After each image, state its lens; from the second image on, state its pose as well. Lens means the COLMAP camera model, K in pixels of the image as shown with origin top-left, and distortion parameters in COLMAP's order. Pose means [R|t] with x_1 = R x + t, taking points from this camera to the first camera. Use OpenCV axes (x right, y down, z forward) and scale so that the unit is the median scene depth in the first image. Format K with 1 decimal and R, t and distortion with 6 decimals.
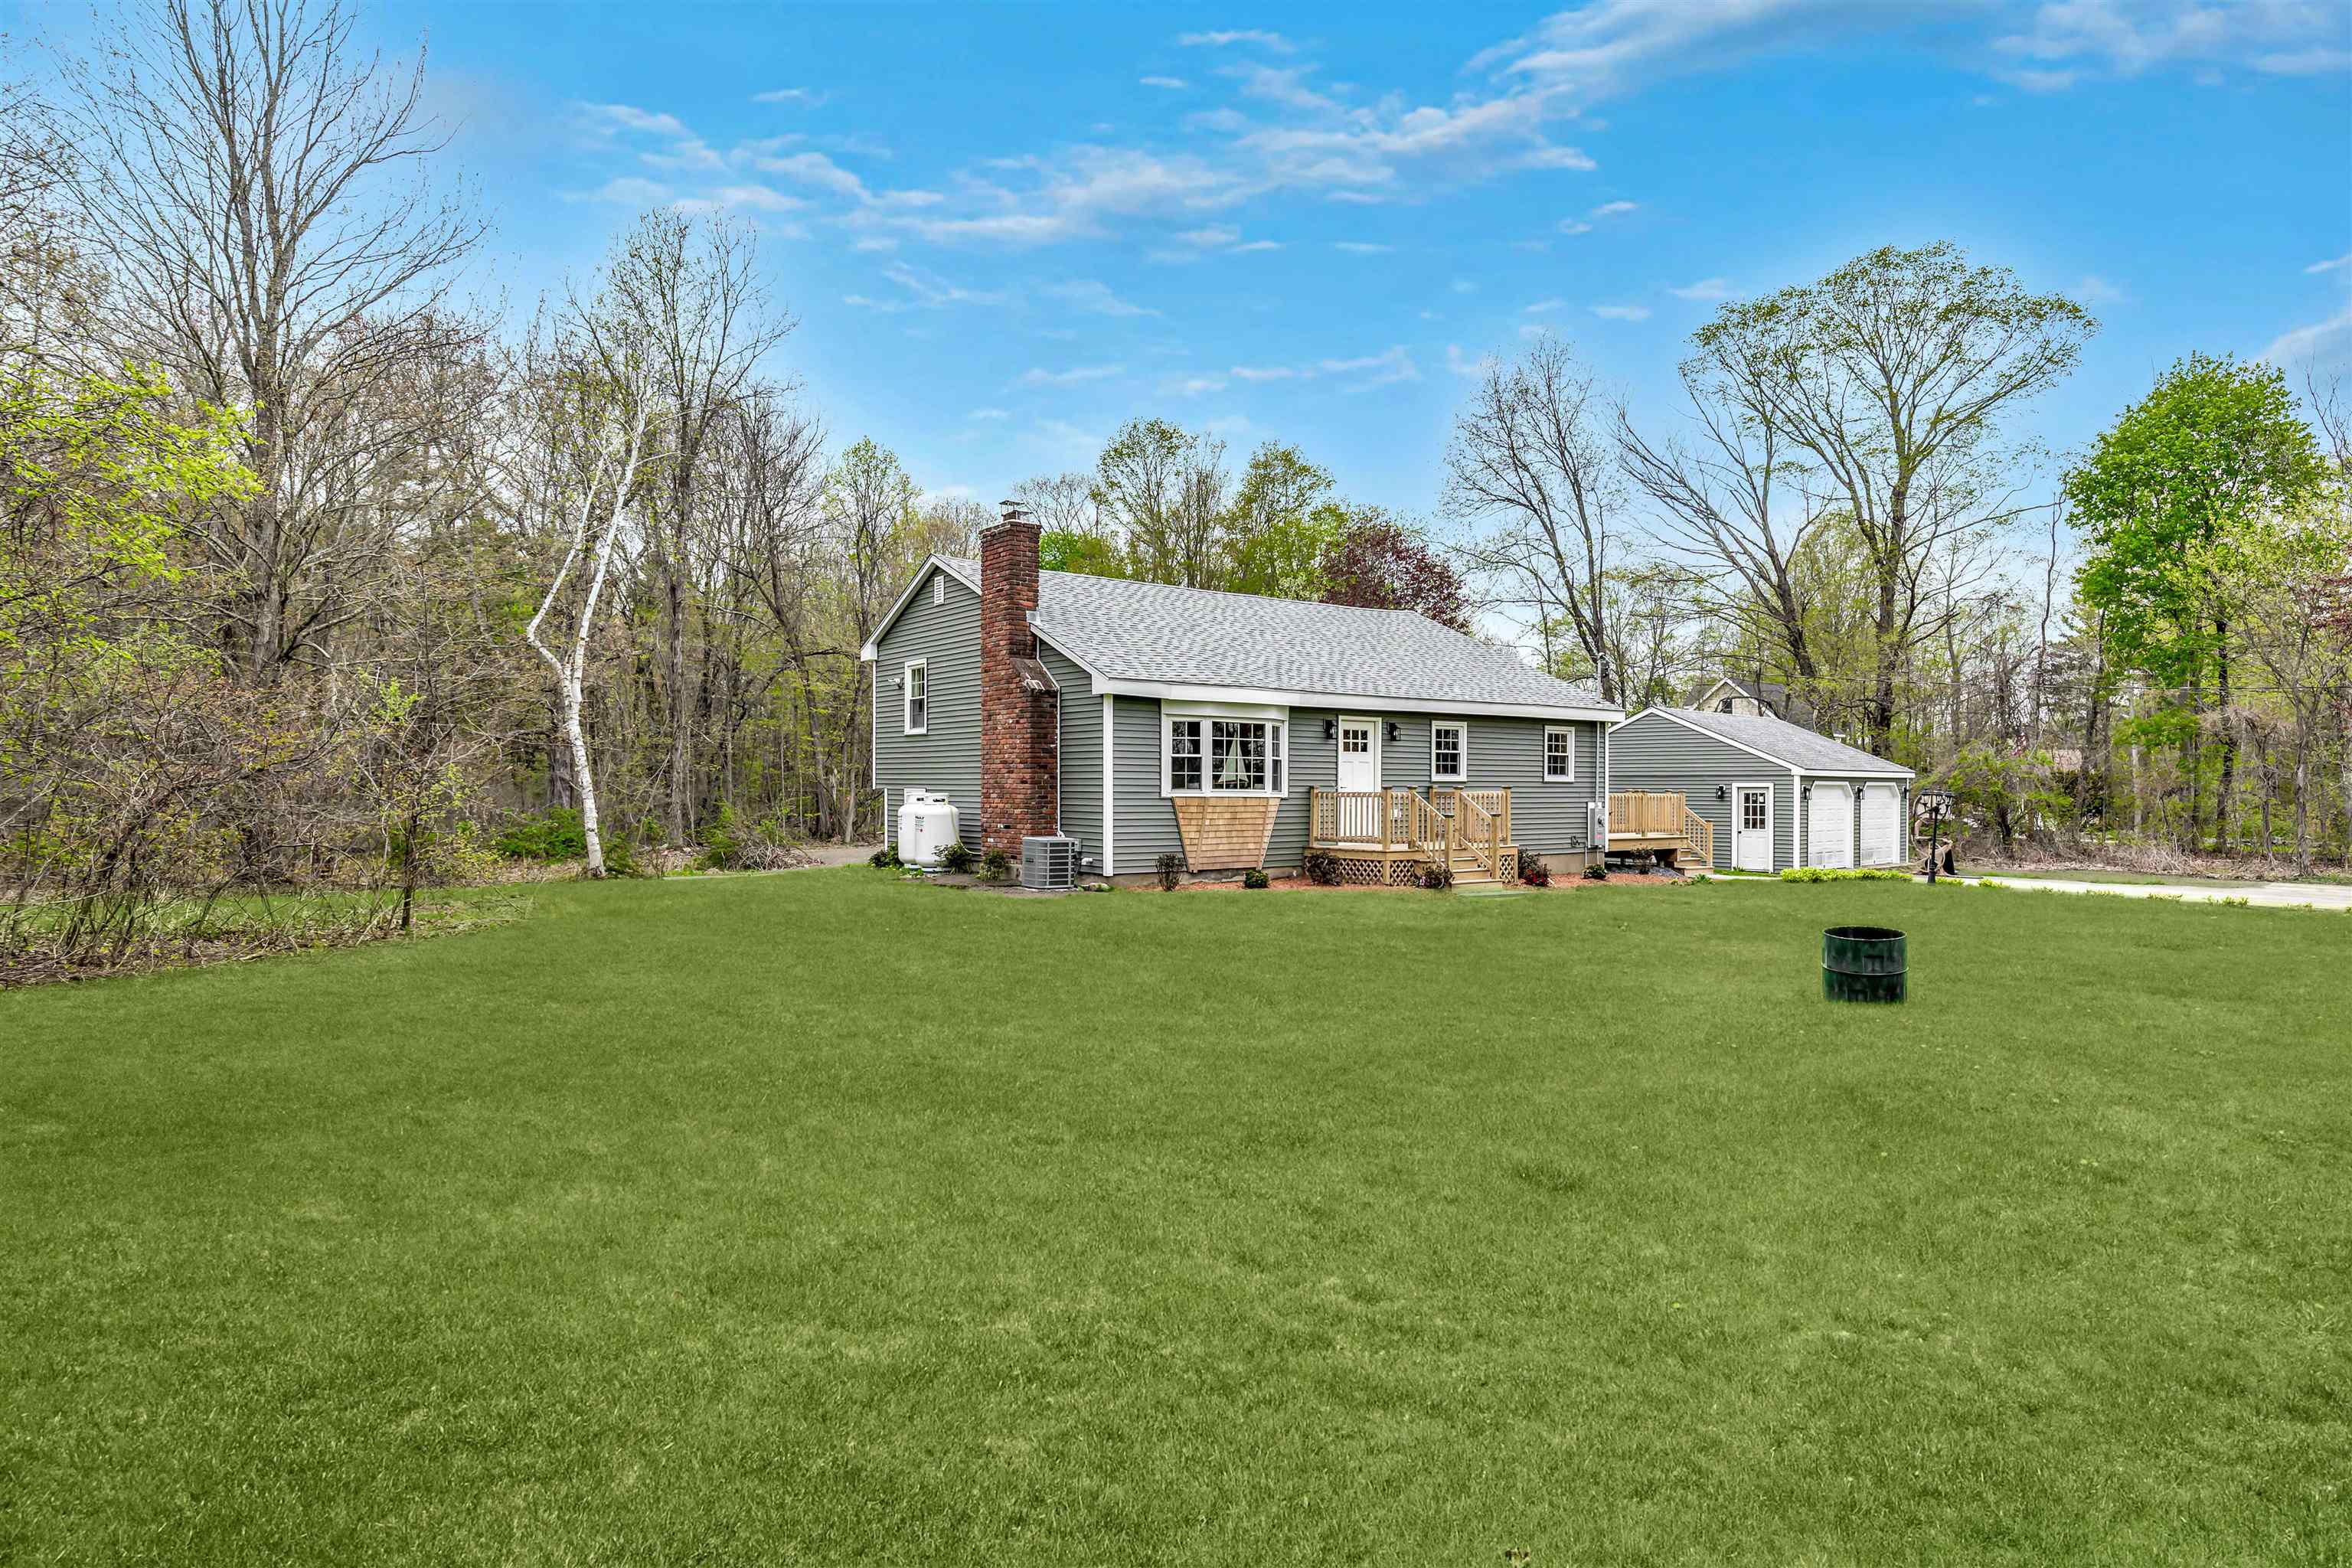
lens RADIAL K [[1314.7, 0, 1149.1], [0, 1314.7, 786.7], [0, 0, 1]] dist [-0.003091, -0.018692]
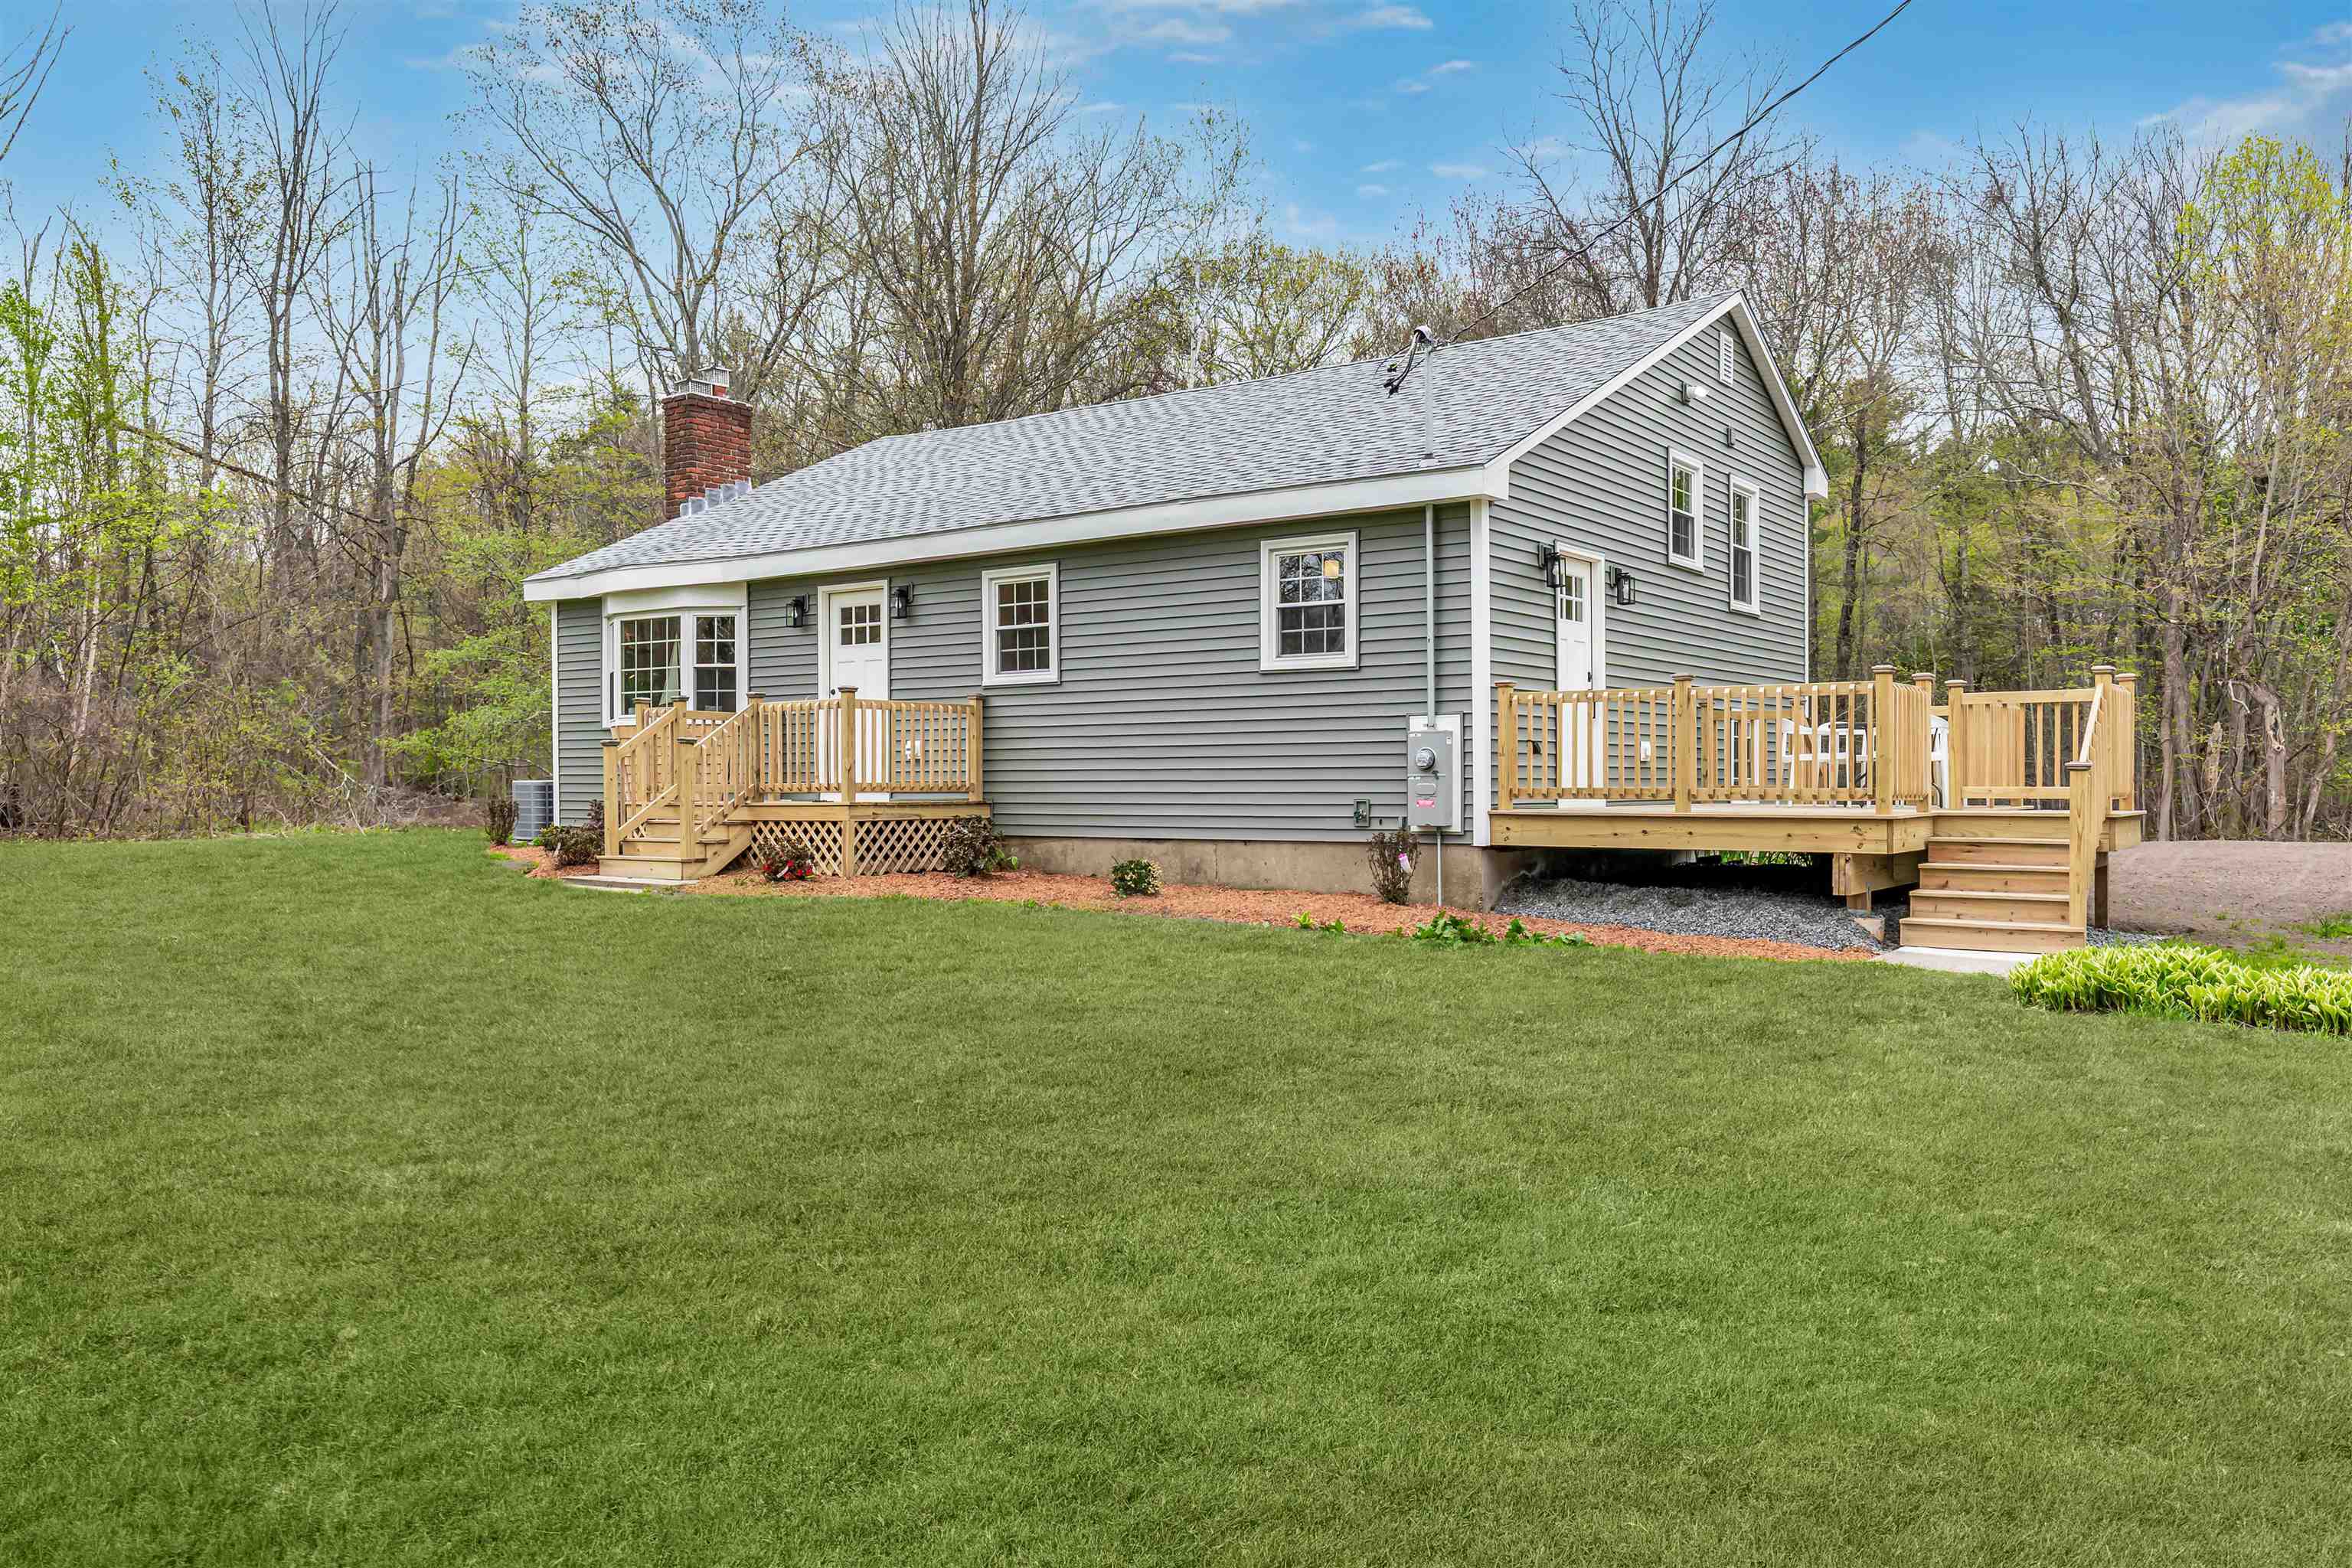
lens RADIAL K [[1783.0, 0, 1135.2], [0, 1783.0, 782.3], [0, 0, 1]] dist [0.005479, 0.000225]
pose [[0.269243, -0.004255, -0.963063, 0.570476], [0.002034, 0.999991, -0.003849, 0.023117], [0.963070, -0.000923, 0.269249, 0.539162]]
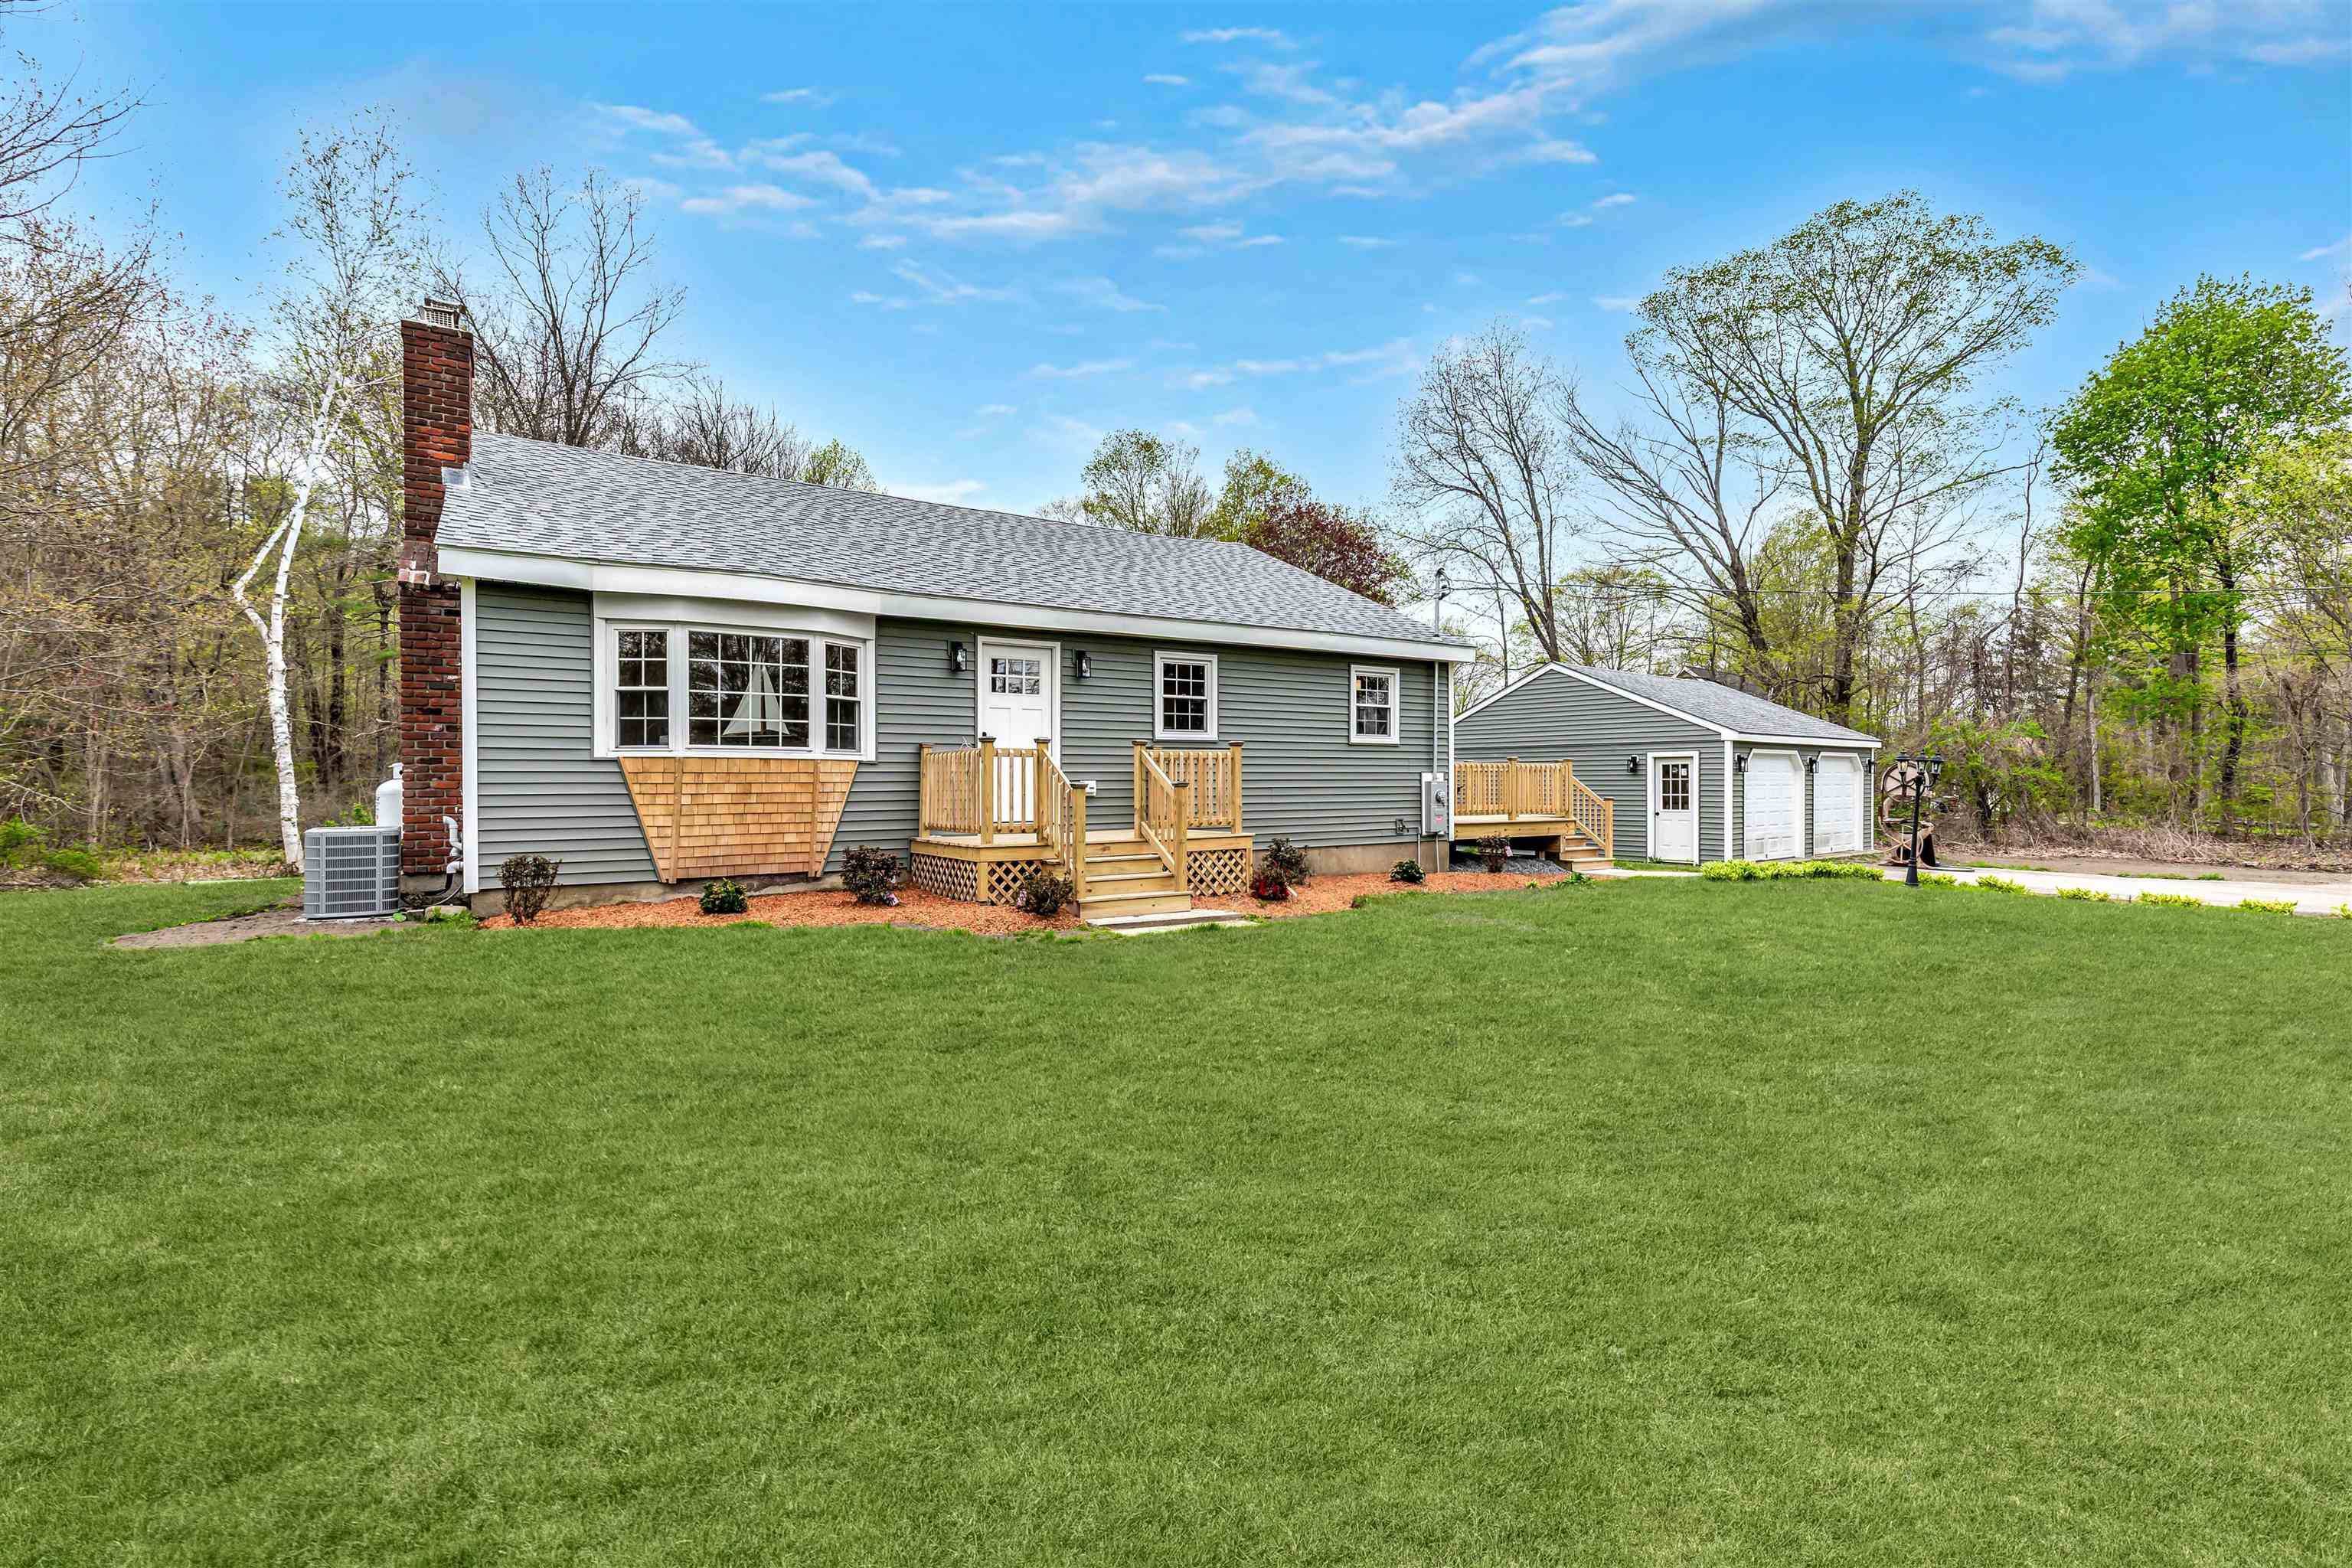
lens RADIAL K [[1074.5, 0, 1176.0], [0, 1074.5, 784.0], [0, 0, 1]] dist [-0.003172, -0.000687]
pose [[0.998953, -0.007075, -0.045192, 0.155992], [0.007157, 0.999973, 0.001634, 0.011107], [0.045180, -0.001955, 0.998977, 0.278552]]
